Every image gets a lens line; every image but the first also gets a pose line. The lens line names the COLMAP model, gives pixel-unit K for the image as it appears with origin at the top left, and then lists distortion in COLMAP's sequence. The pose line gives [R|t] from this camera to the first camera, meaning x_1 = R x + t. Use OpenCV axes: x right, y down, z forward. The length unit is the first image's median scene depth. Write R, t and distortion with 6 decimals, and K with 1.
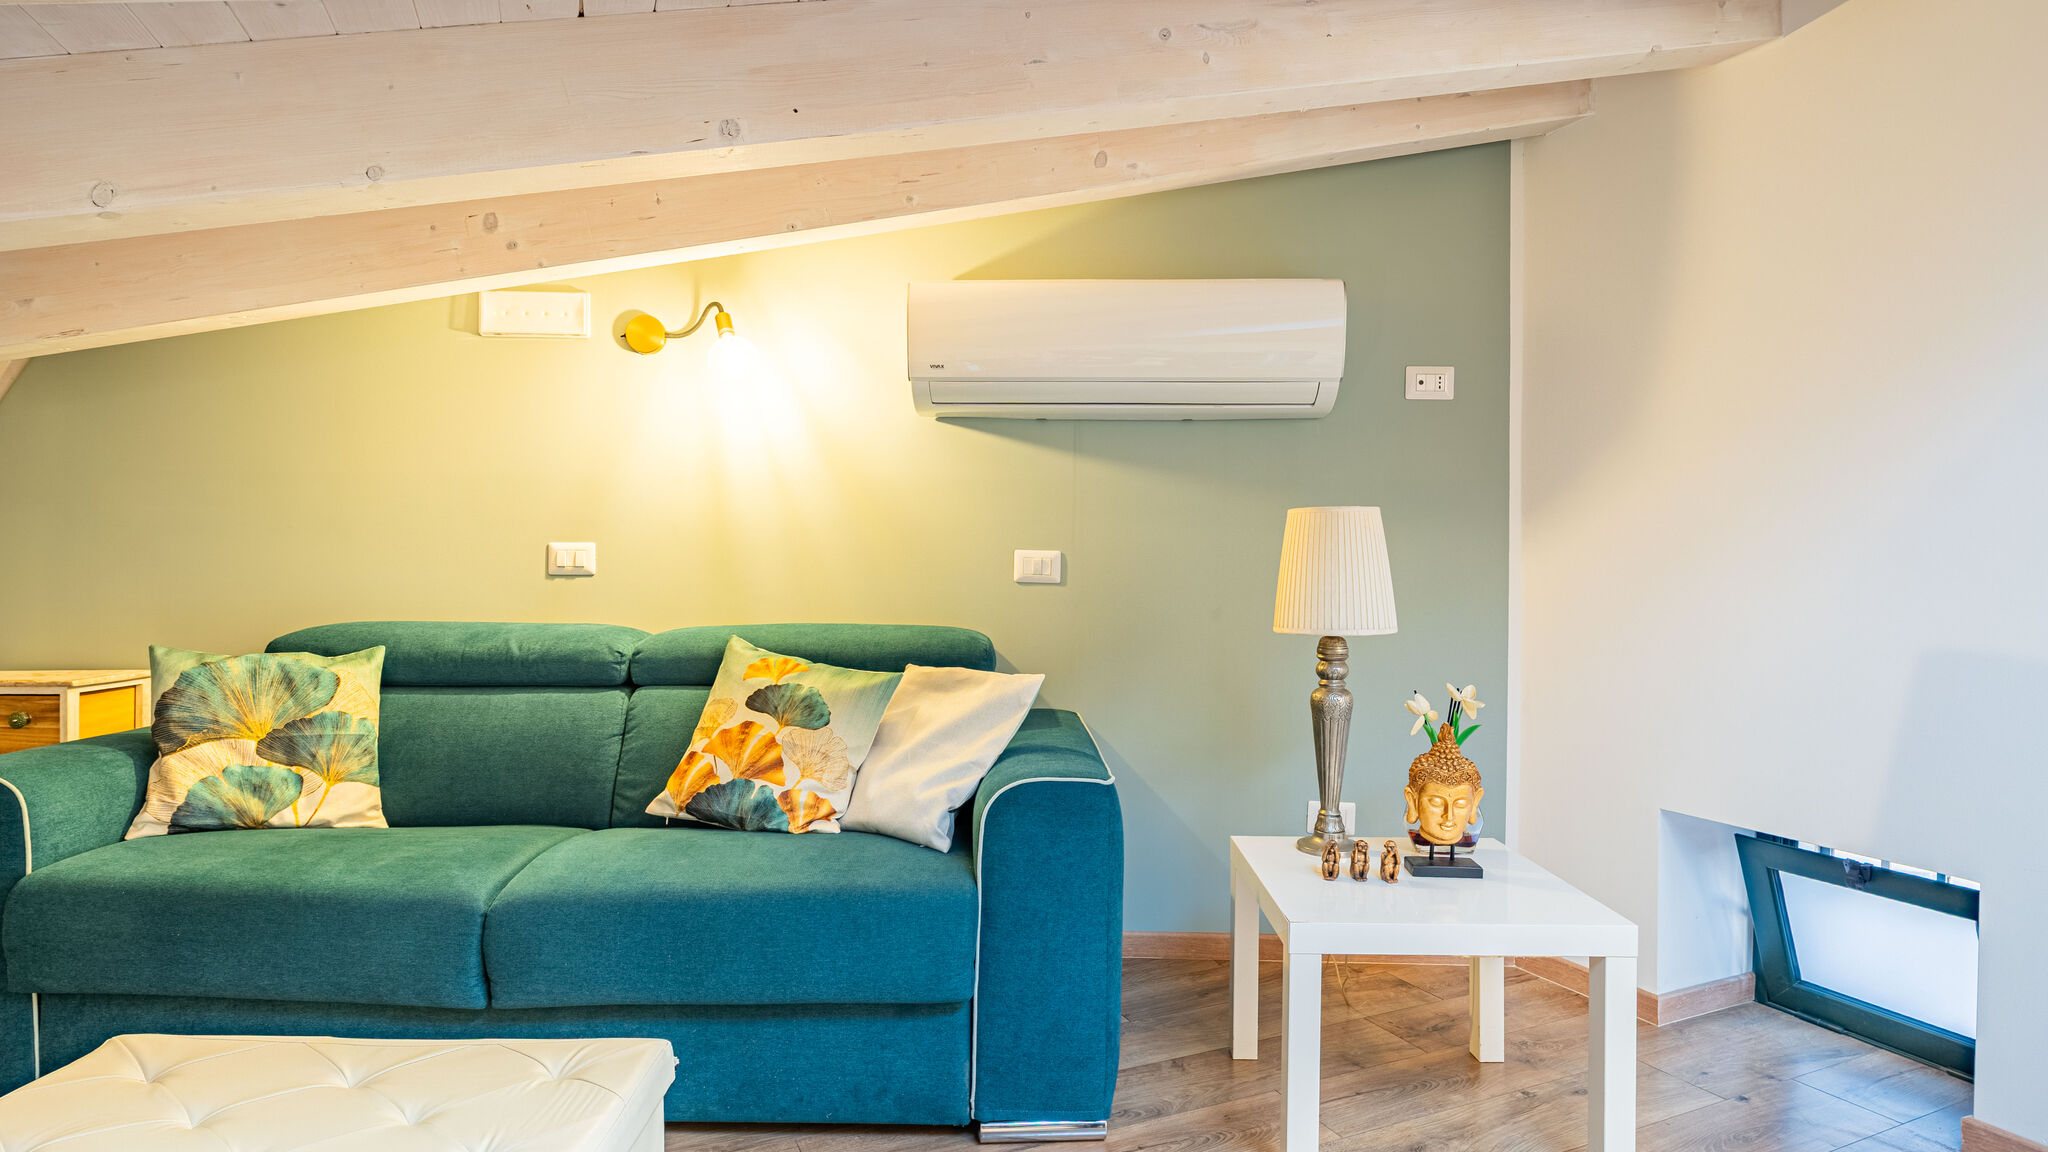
lens RADIAL K [[1094.4, 0, 982.3], [0, 1094.4, 583.0], [0, 0, 1]] dist [-0.001941, -0.000168]
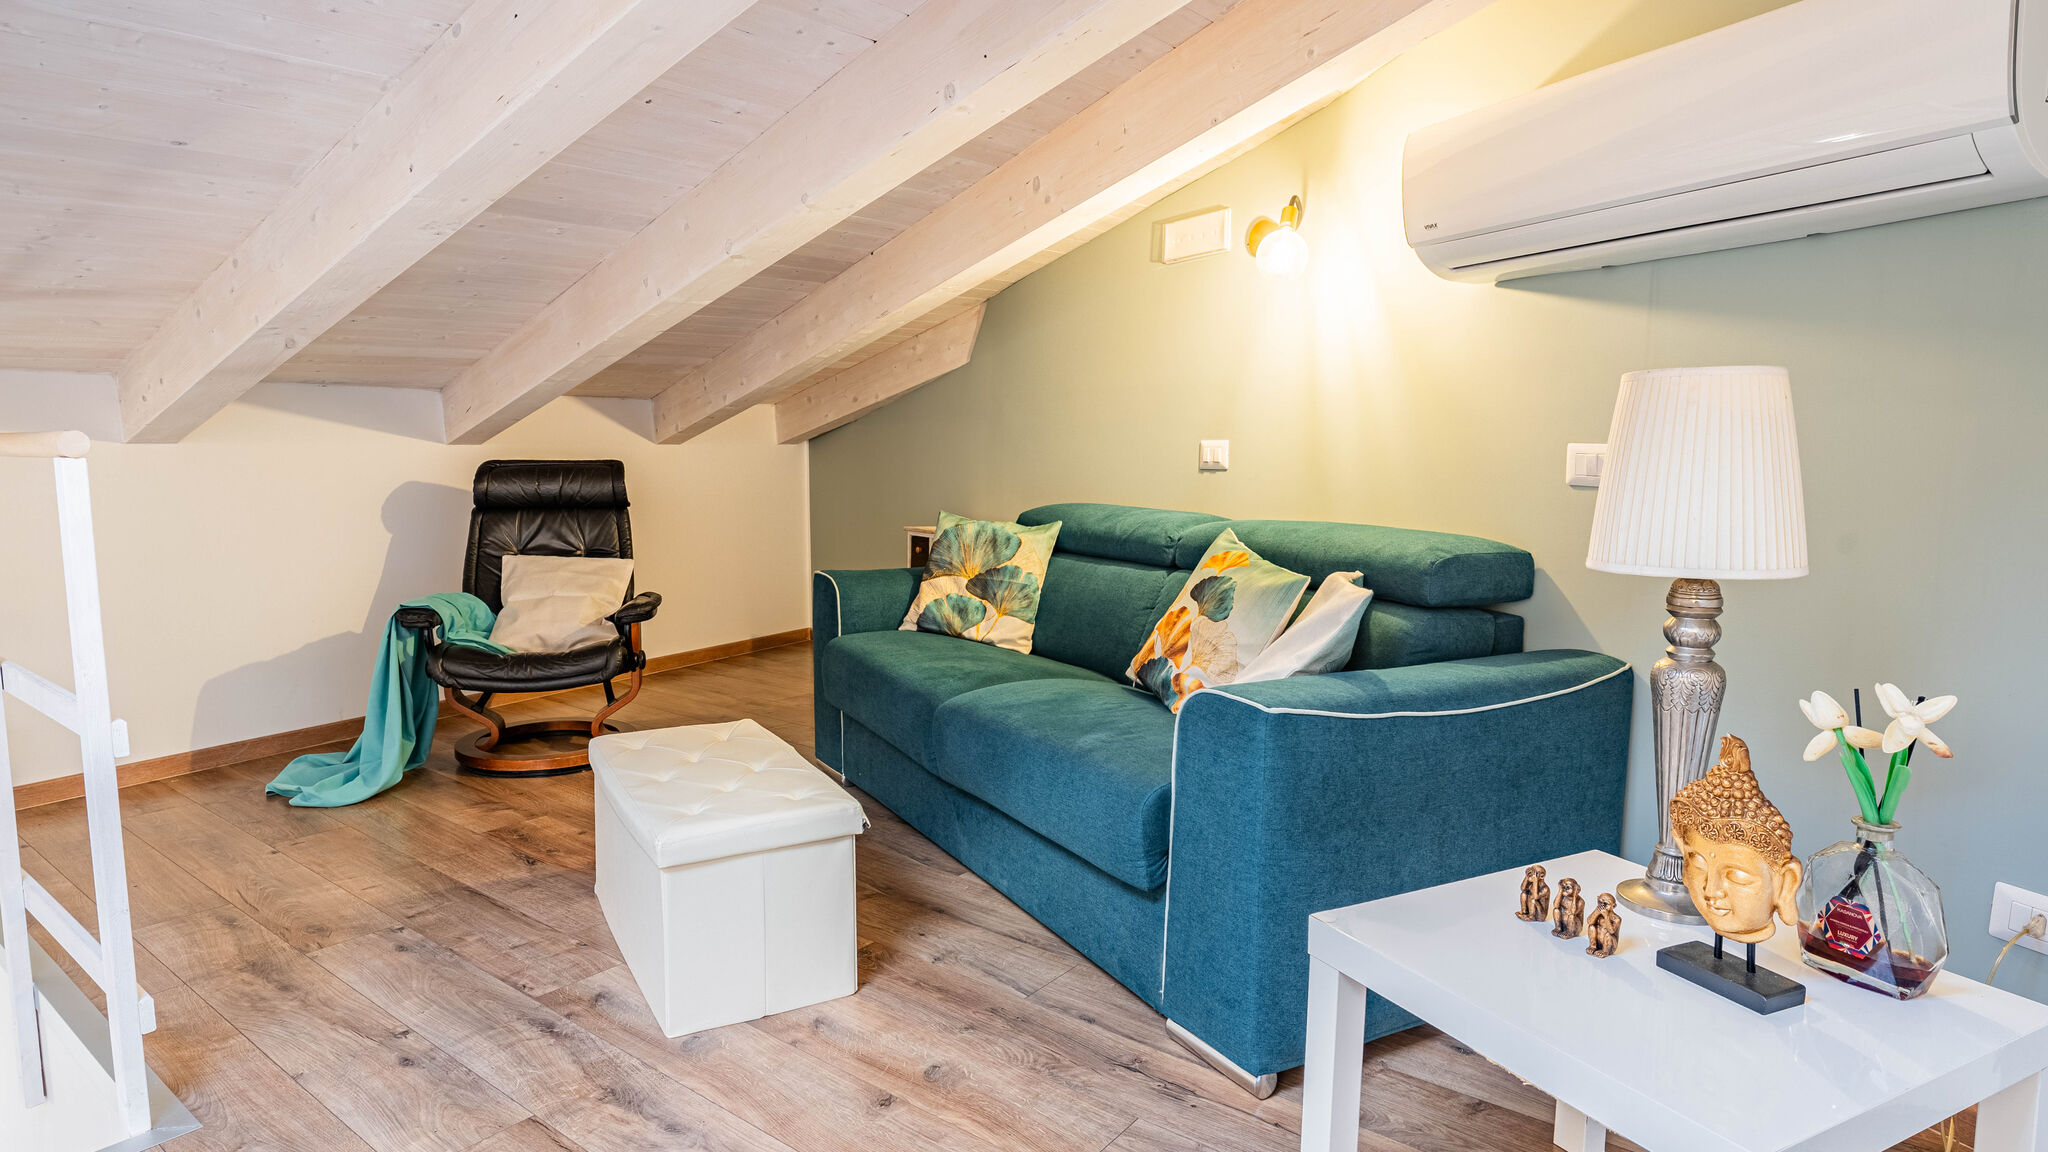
lens RADIAL K [[1094.4, 0, 982.3], [0, 1094.4, 583.0], [0, 0, 1]] dist [-0.001941, -0.000168]
pose [[0.474917, 0.101928, -0.874108, 0.626290], [-0.020298, 0.994274, 0.104912, -0.005514], [0.879797, -0.032082, 0.474266, 0.316379]]
